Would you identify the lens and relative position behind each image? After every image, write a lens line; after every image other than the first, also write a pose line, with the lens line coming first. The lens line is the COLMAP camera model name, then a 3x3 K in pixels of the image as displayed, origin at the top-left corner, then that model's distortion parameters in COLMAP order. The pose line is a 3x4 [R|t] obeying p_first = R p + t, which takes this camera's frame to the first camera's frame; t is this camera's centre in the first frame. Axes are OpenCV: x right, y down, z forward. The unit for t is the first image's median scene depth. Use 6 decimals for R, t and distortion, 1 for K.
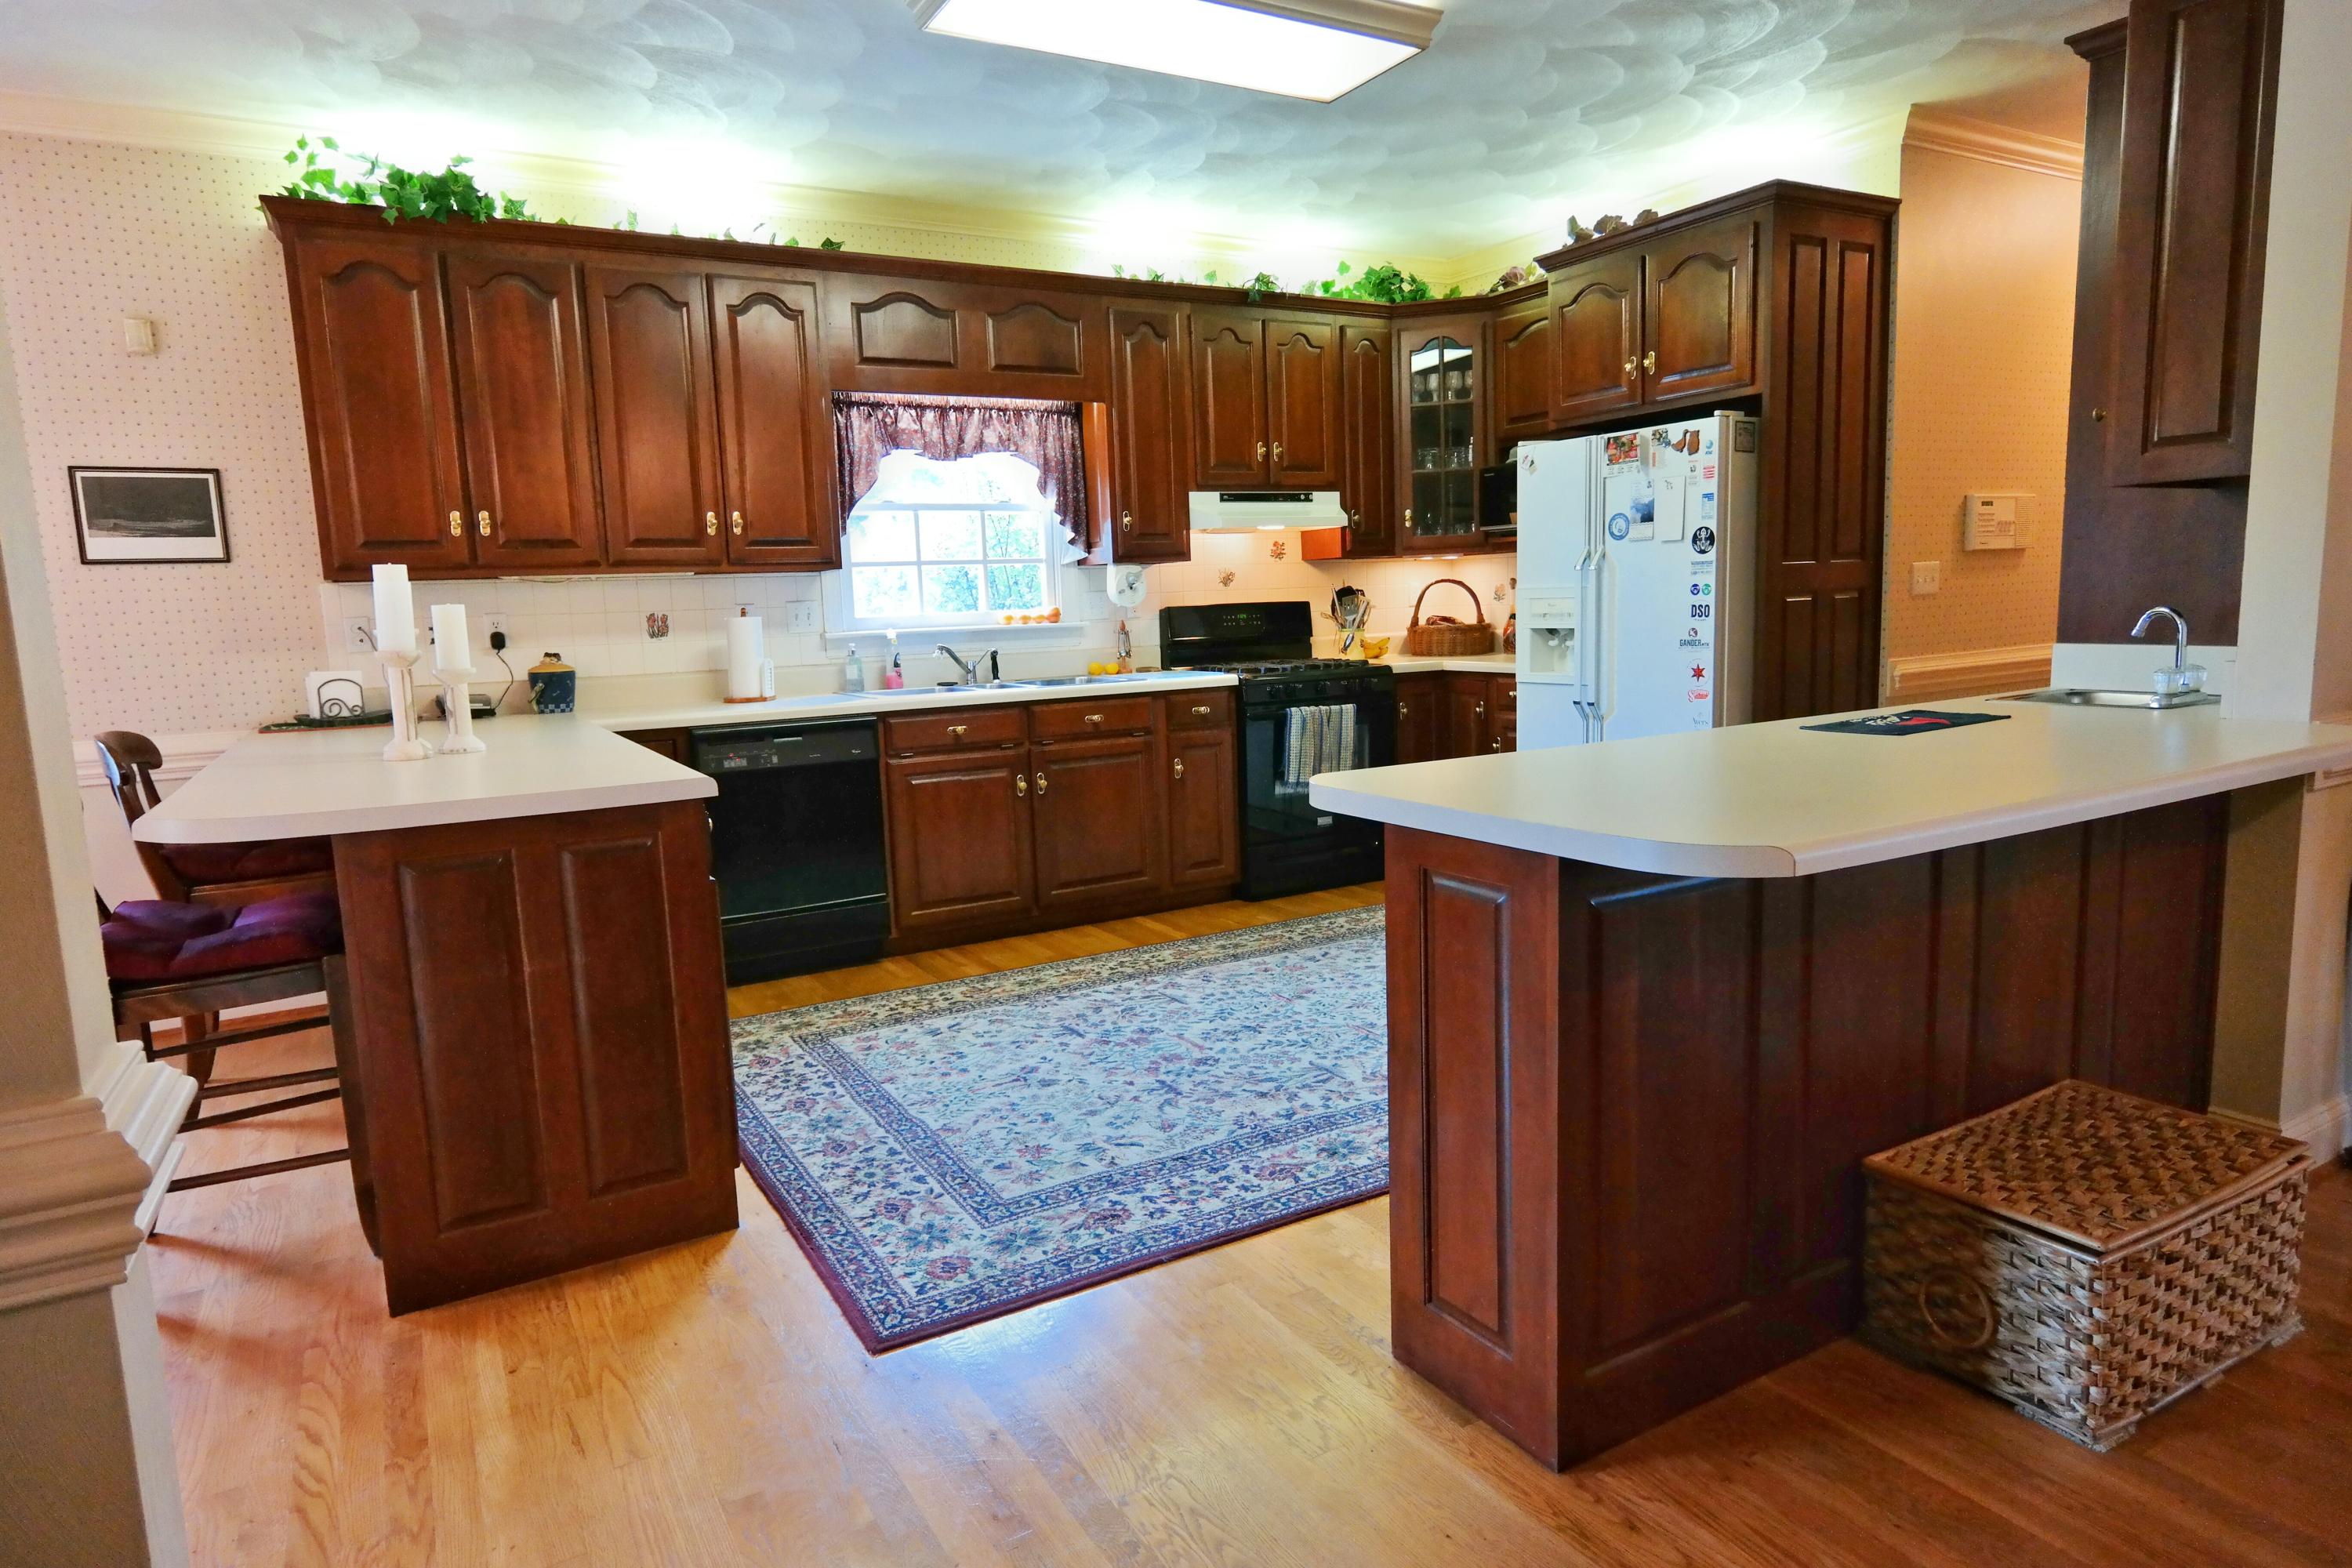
lens RADIAL K [[1362.4, 0, 1172.0], [0, 1362.4, 781.1], [0, 0, 1]] dist [0.007352, 0.005818]
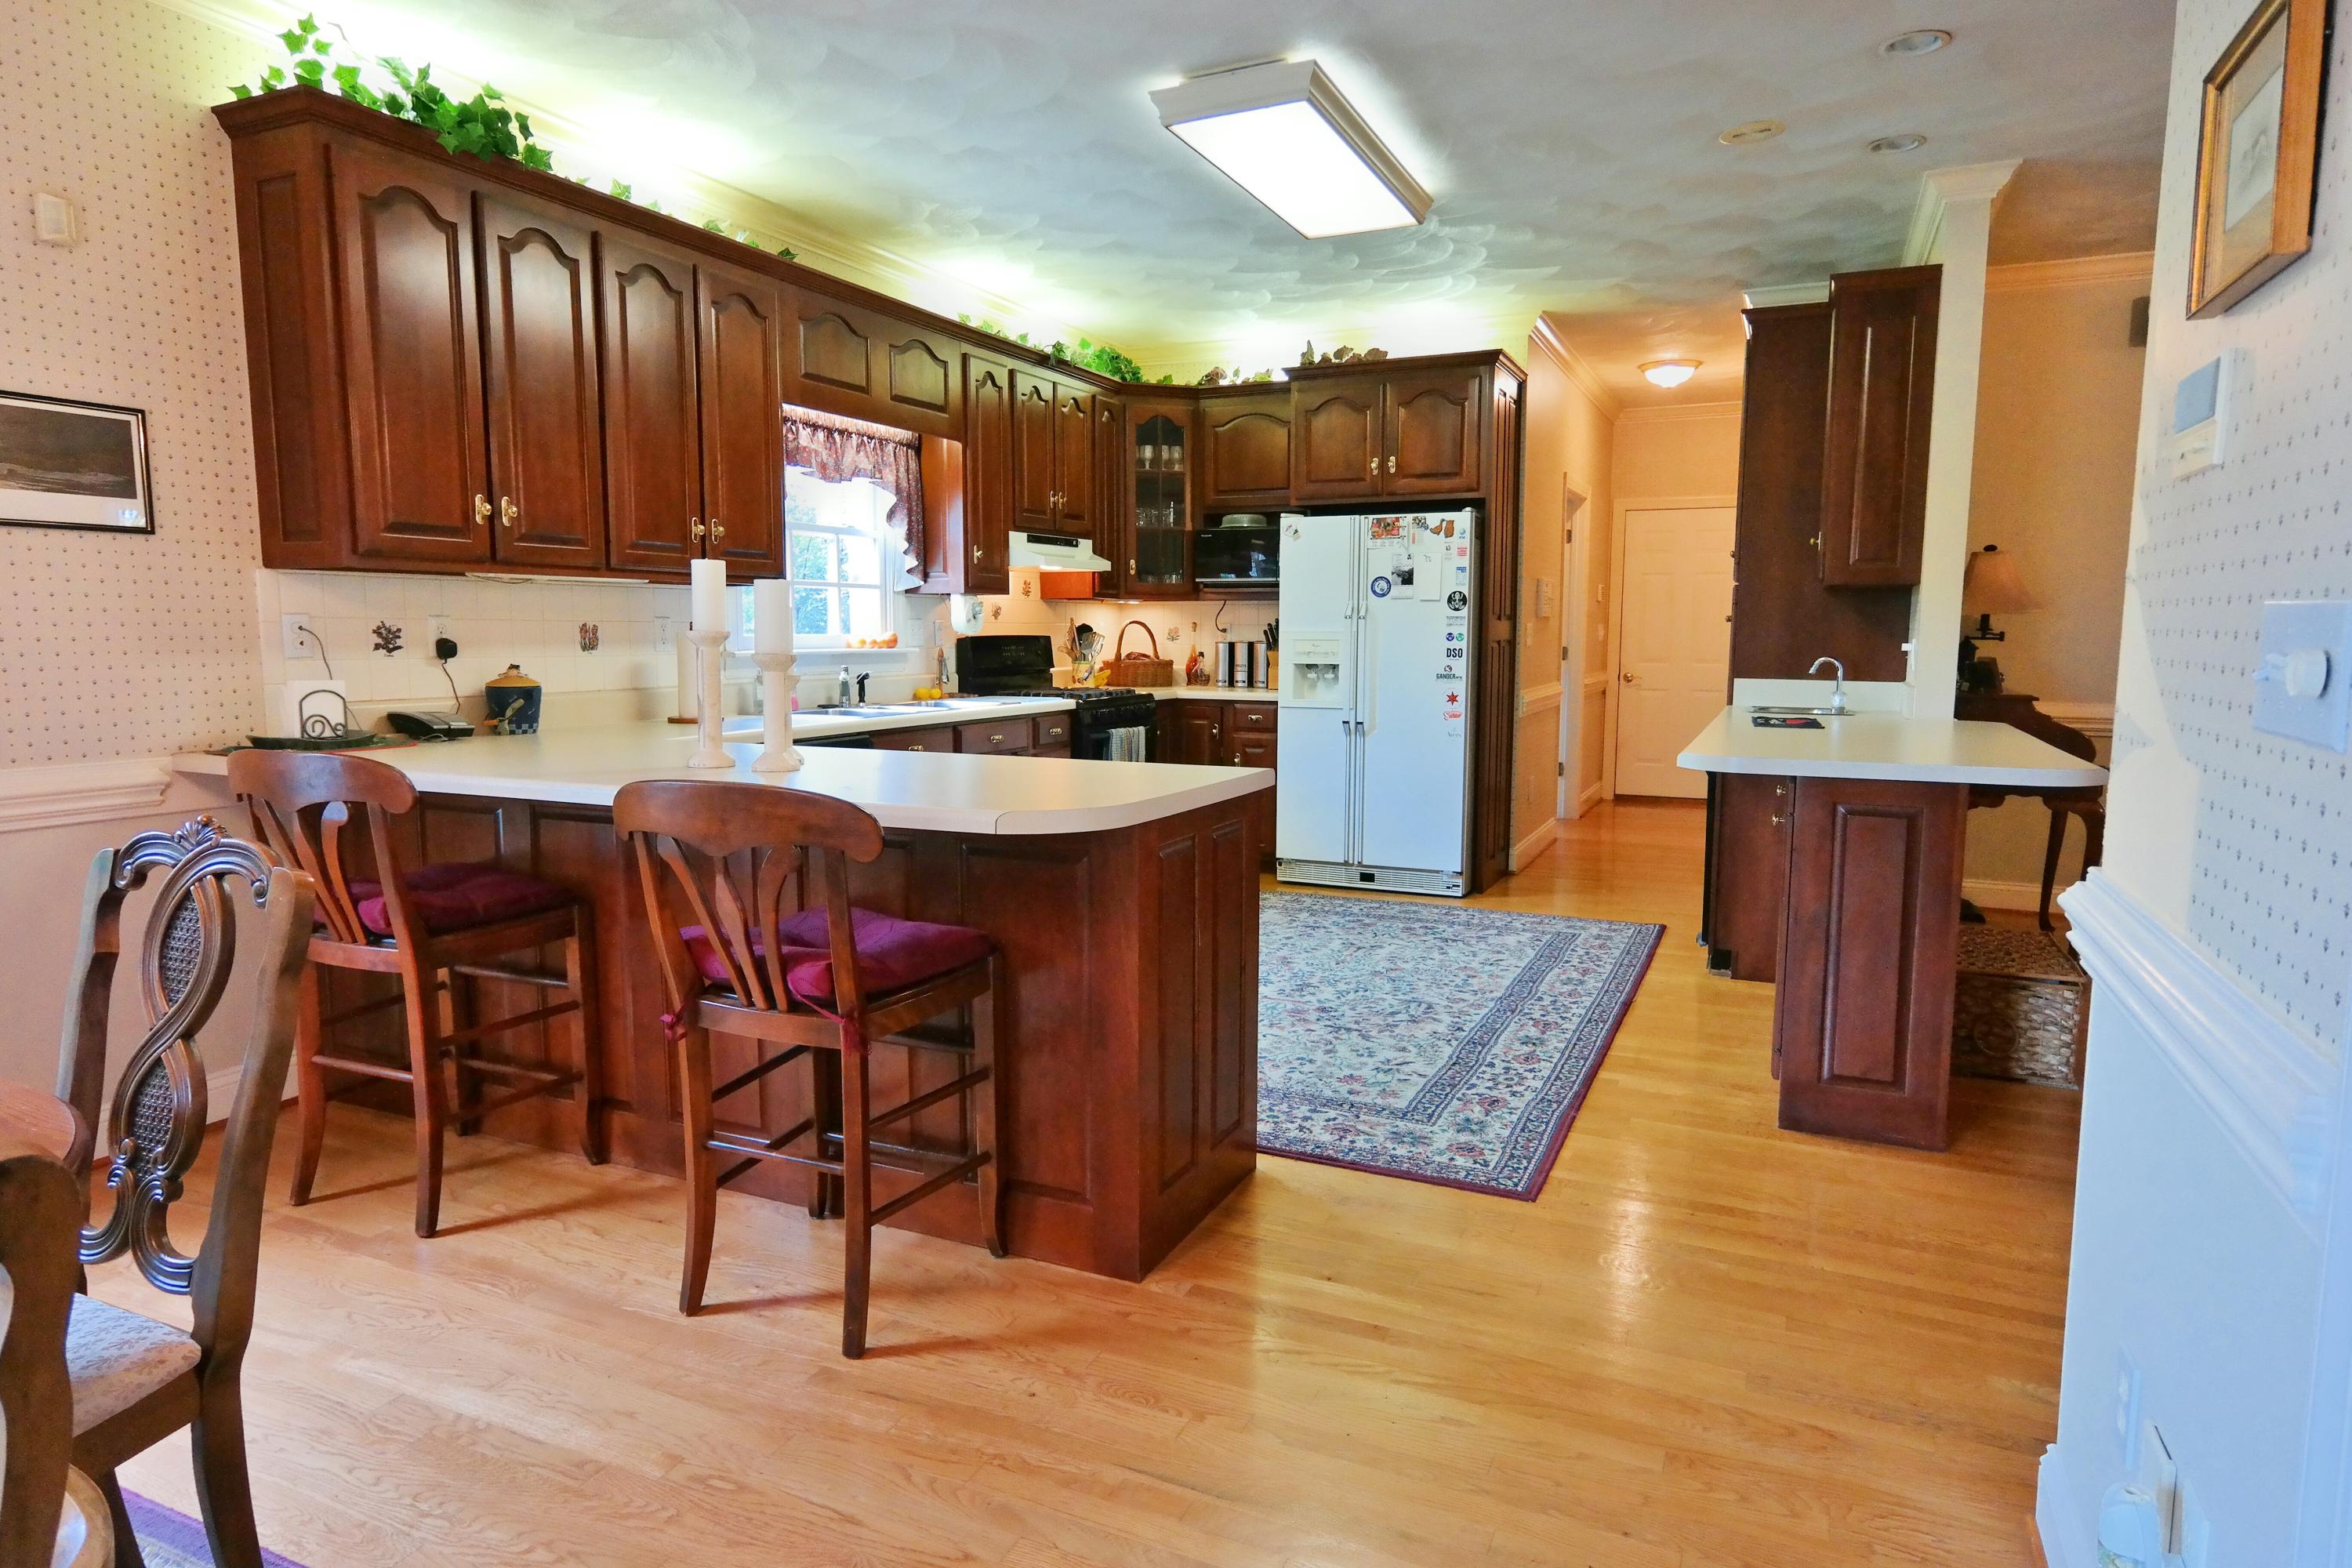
lens RADIAL K [[1362.4, 0, 1172.3], [0, 1362.4, 784.2], [0, 0, 1]] dist [0.007352, 0.005818]
pose [[0.816266, -0.027983, 0.576998, -0.629474], [0.045928, 0.998808, -0.016532, 0.014958], [-0.575848, 0.039995, 0.816578, 0.062761]]
